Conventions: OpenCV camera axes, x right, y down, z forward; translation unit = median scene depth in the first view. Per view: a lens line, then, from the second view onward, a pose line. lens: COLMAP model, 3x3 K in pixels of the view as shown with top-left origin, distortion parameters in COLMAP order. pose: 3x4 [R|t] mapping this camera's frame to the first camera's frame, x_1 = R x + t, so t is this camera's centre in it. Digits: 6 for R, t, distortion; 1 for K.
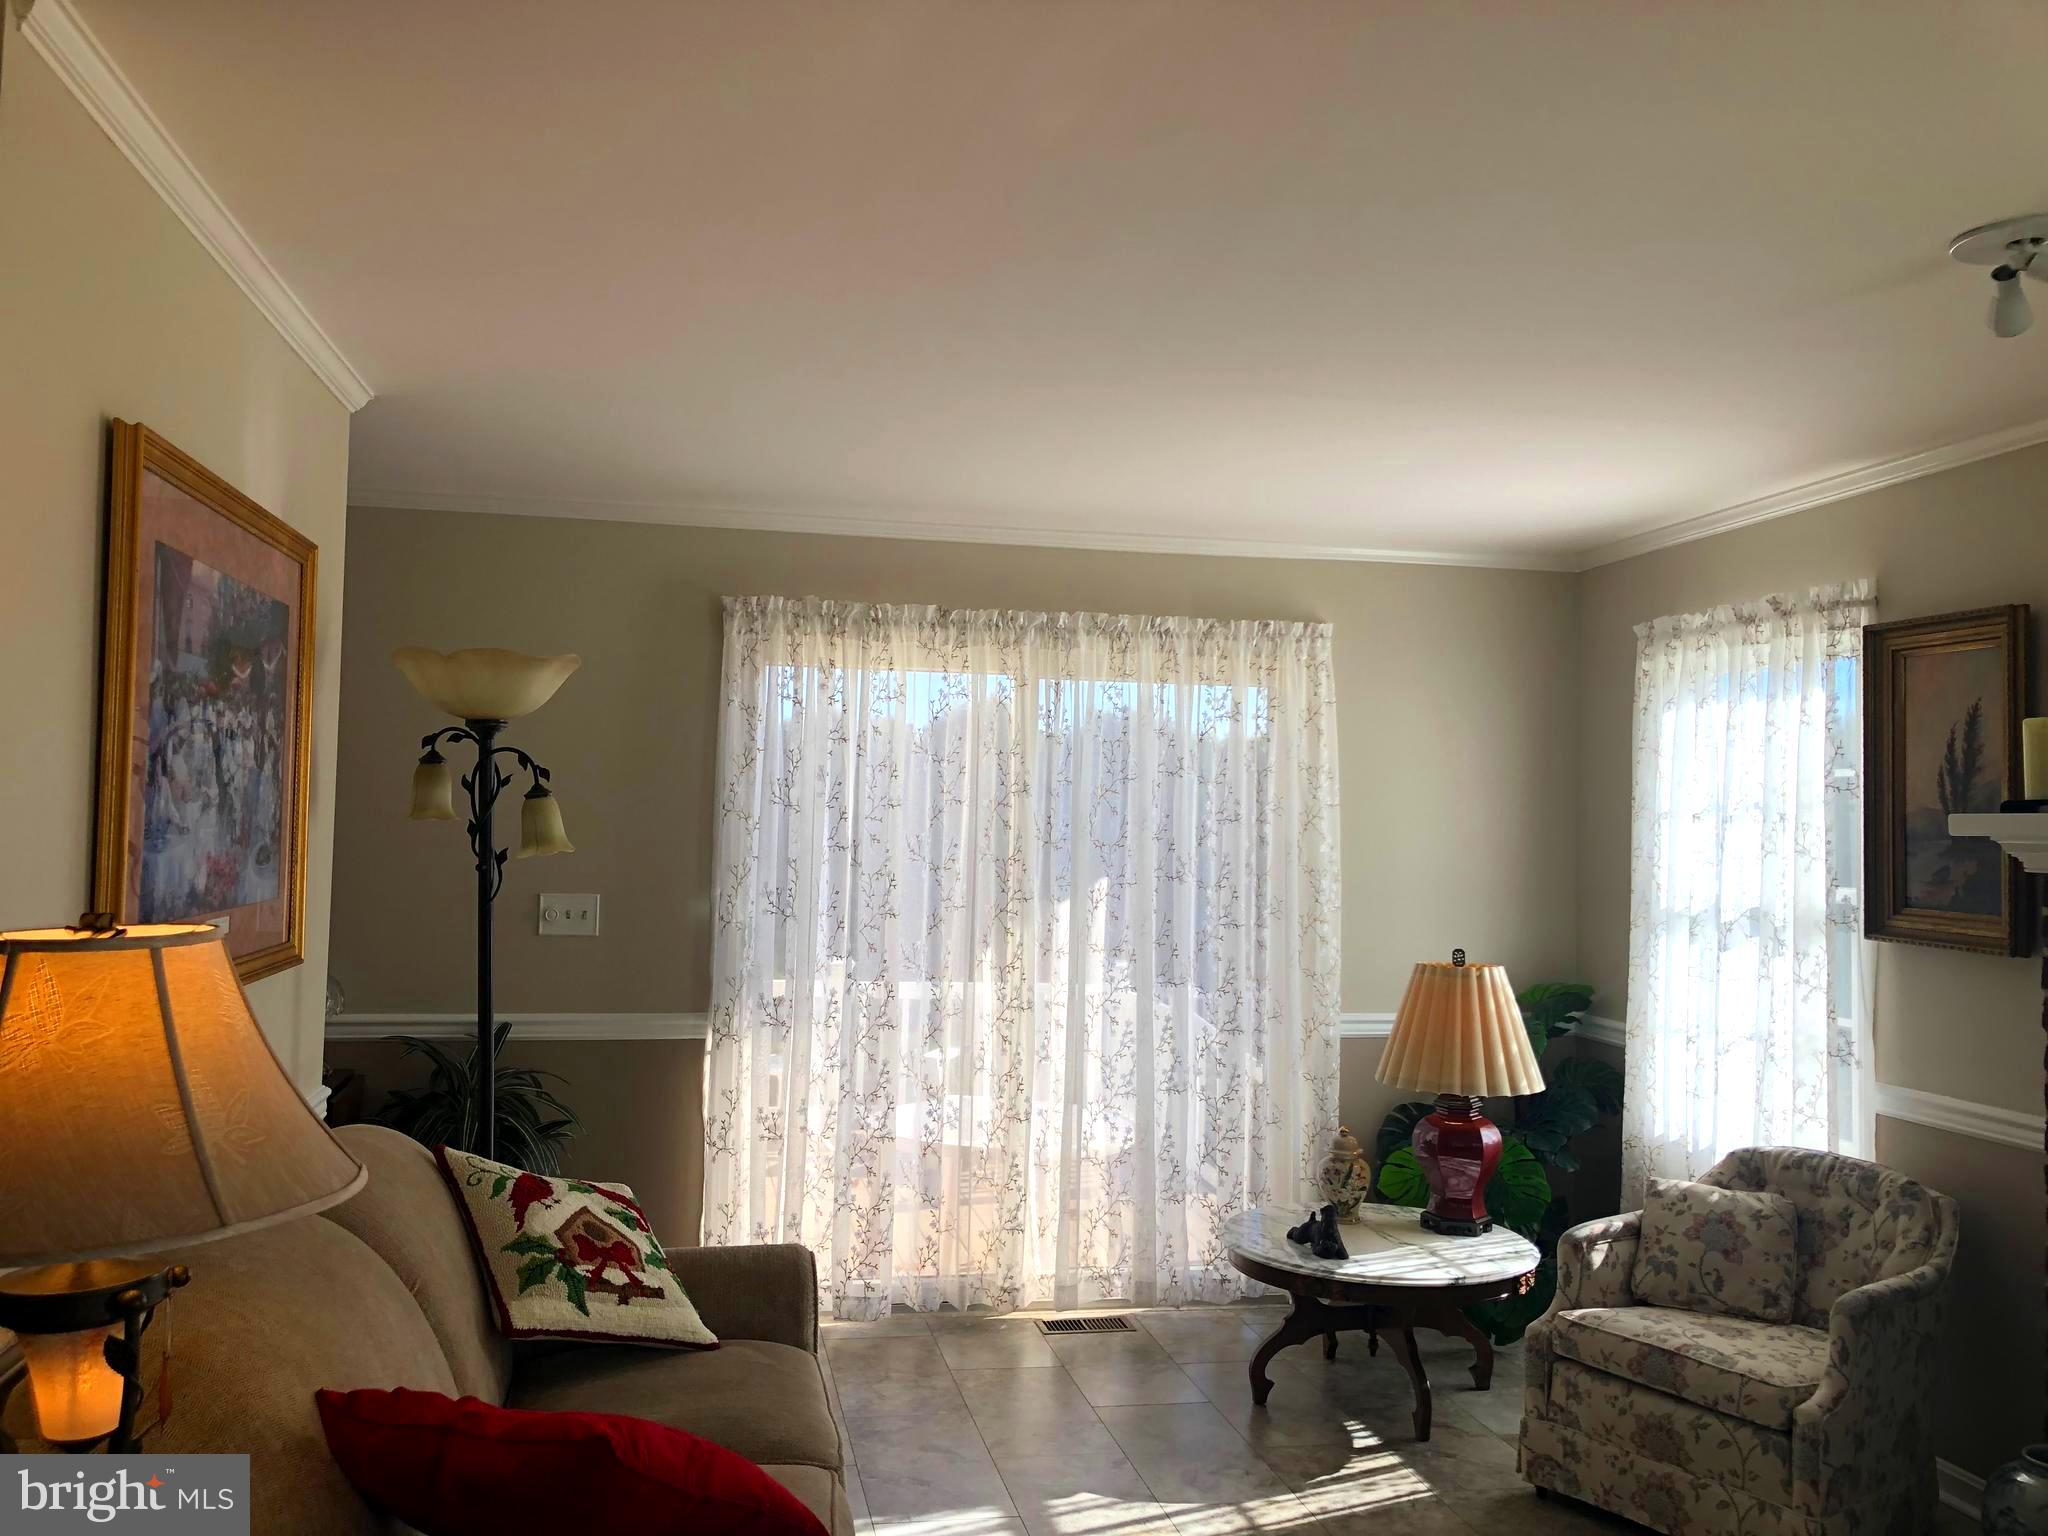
lens RADIAL K [[1652.9, 0, 1024.0], [0, 1652.9, 768.0], [0, 0, 1]] dist [0.011170, 0.000930]
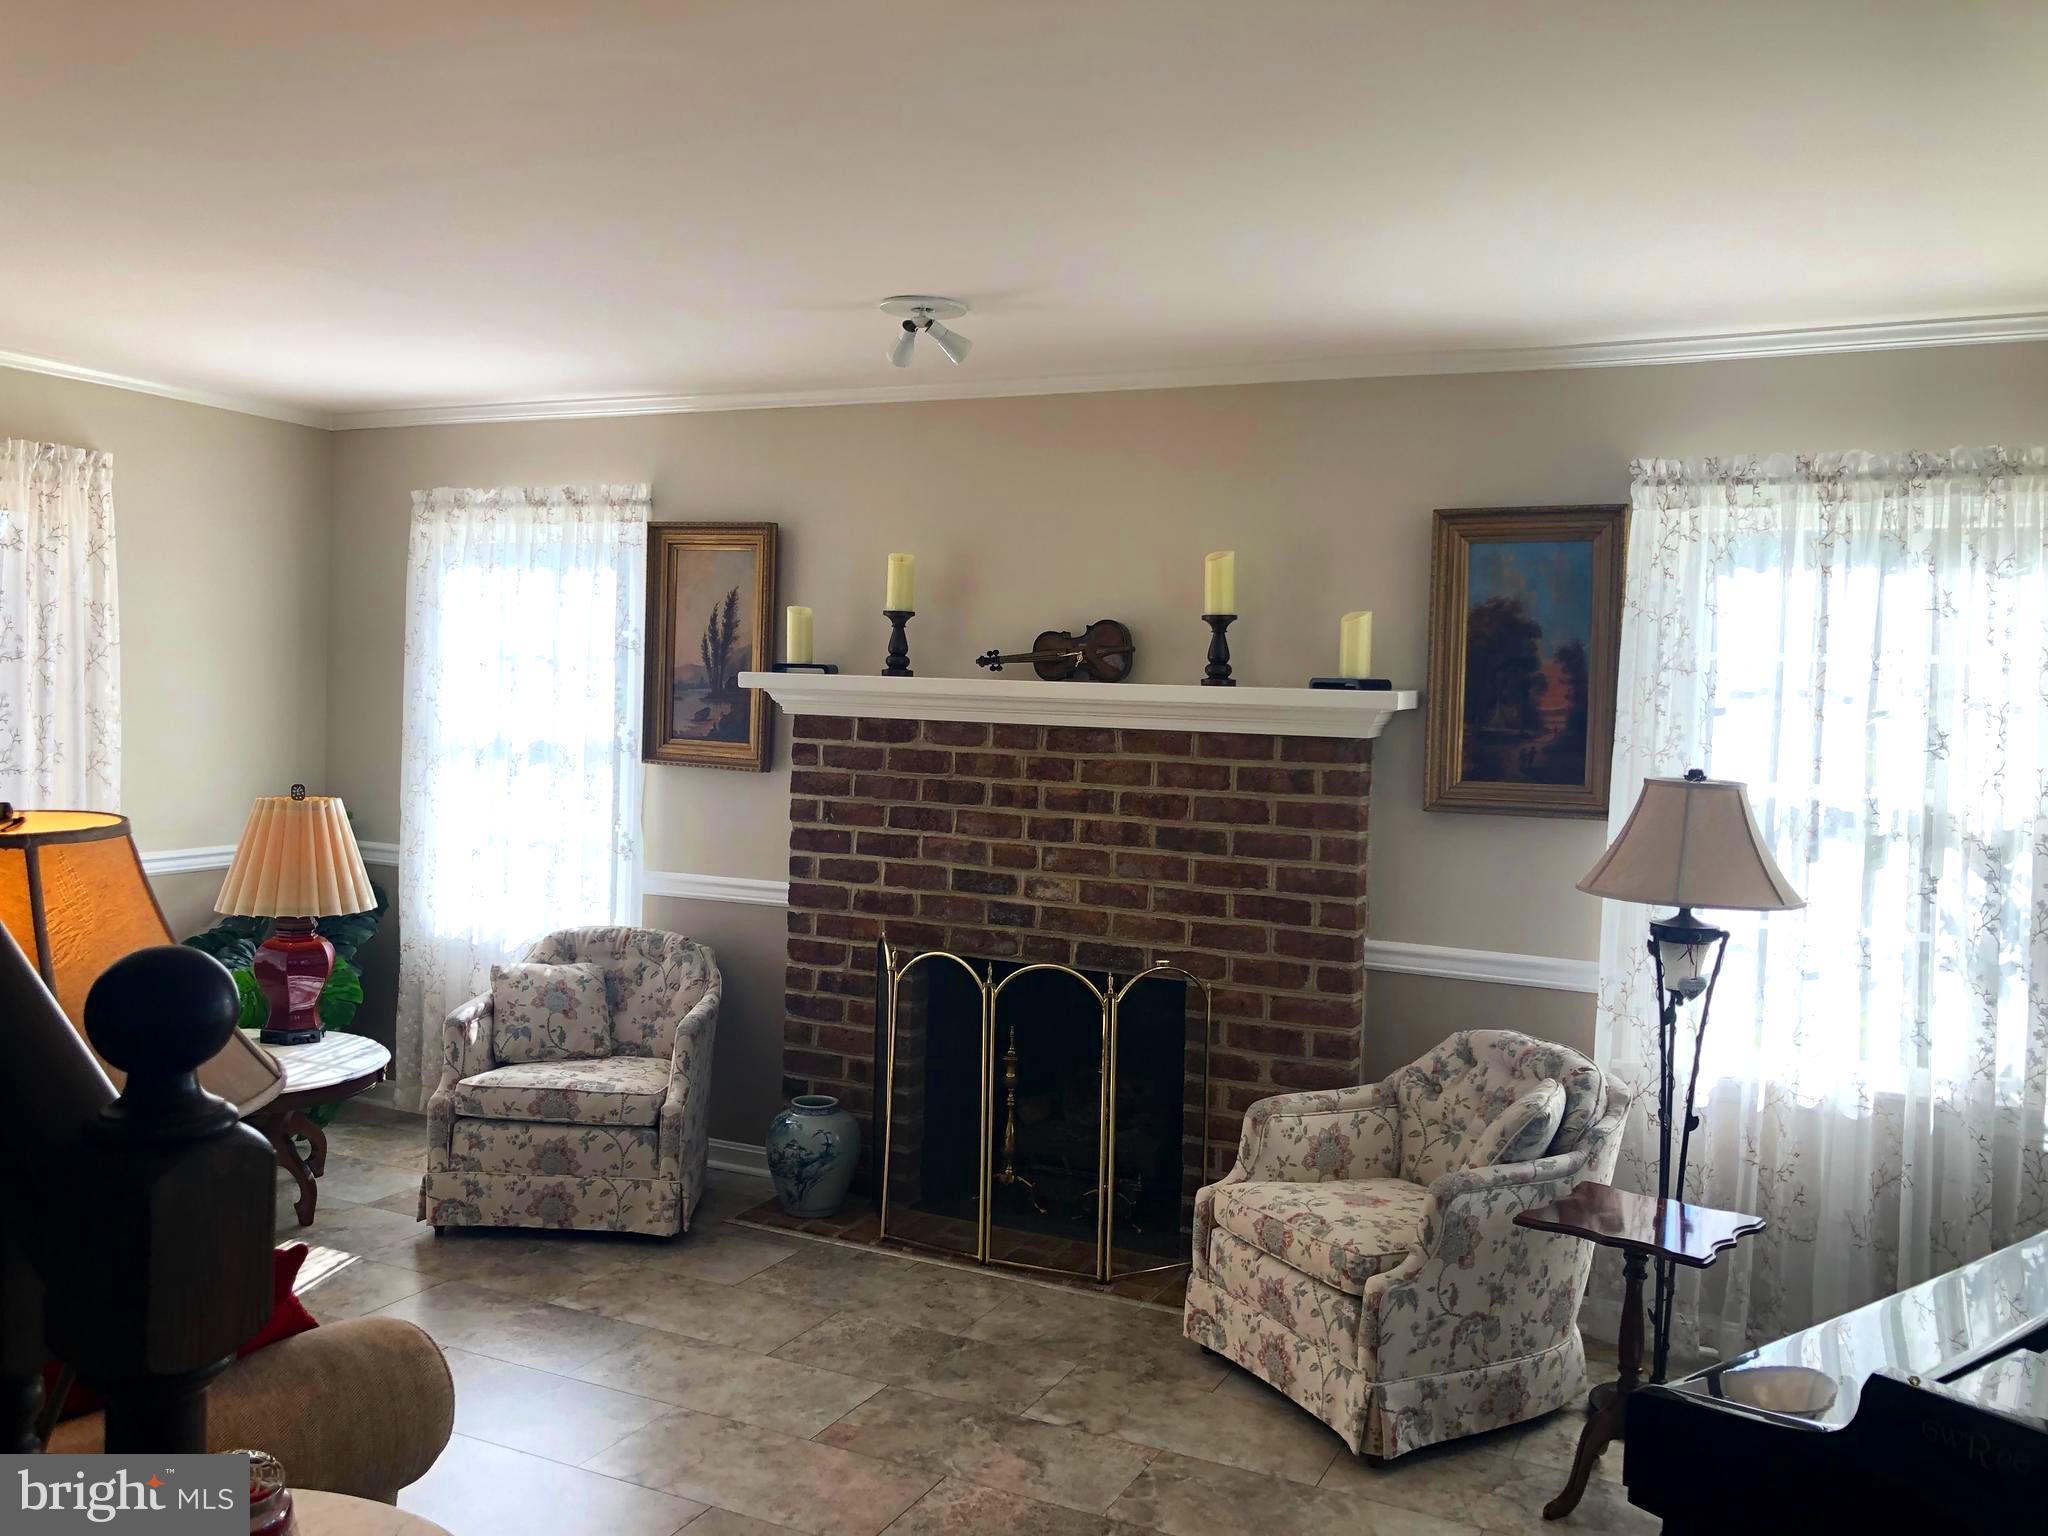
lens RADIAL K [[1621.1, 0, 1021.8], [0, 1621.1, 796.8], [0, 0, 1]] dist [0.007746, 0.003244]
pose [[0.590757, -0.051071, 0.805232, -0.365079], [-0.051767, 0.993539, 0.100993, -0.016278], [-0.805187, -0.101347, 0.584297, 0.005640]]
